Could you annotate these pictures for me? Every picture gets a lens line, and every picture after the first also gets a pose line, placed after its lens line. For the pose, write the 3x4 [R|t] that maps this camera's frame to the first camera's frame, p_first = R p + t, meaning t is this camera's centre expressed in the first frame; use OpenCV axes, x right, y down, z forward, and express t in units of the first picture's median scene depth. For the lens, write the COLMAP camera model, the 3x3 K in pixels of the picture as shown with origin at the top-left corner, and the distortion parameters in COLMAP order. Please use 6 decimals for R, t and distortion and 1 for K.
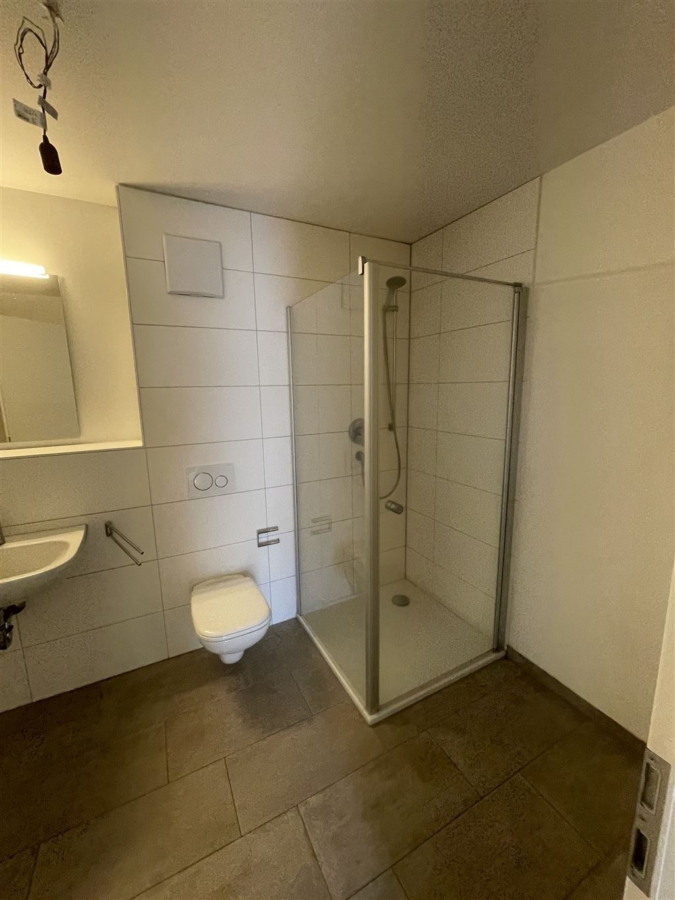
lens RADIAL K [[362.7, 0, 338.3], [0, 362.7, 446.9], [0, 0, 1]] dist [-0.000695, 0.000092]
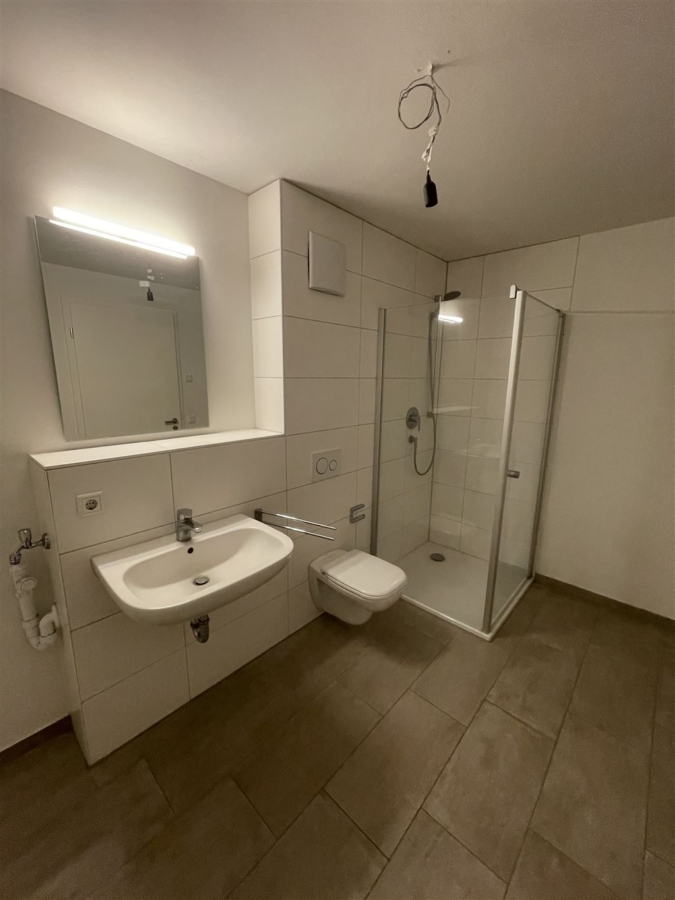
lens RADIAL K [[362.7, 0, 338.3], [0, 362.7, 446.9], [0, 0, 1]] dist [-0.000695, 0.000092]
pose [[0.940992, -0.037417, 0.336354, -0.752943], [0.027078, 0.999007, 0.035378, 0.001637], [-0.337344, -0.024182, 0.941071, -0.033835]]
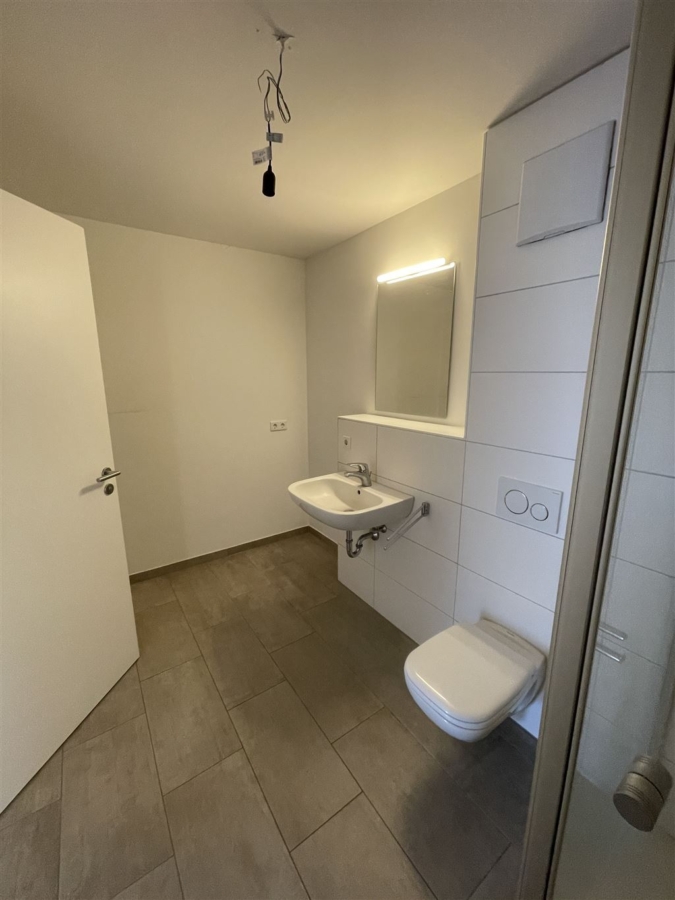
lens RADIAL K [[361.1, 0, 335.8], [0, 361.1, 447.8], [0, 0, 1]] dist [-0.000321, 0.000097]
pose [[0.122252, 0.215765, -0.968762, 0.293498], [-0.162654, 0.967242, 0.194900, -0.102820], [0.979080, 0.133747, 0.153342, 0.564532]]
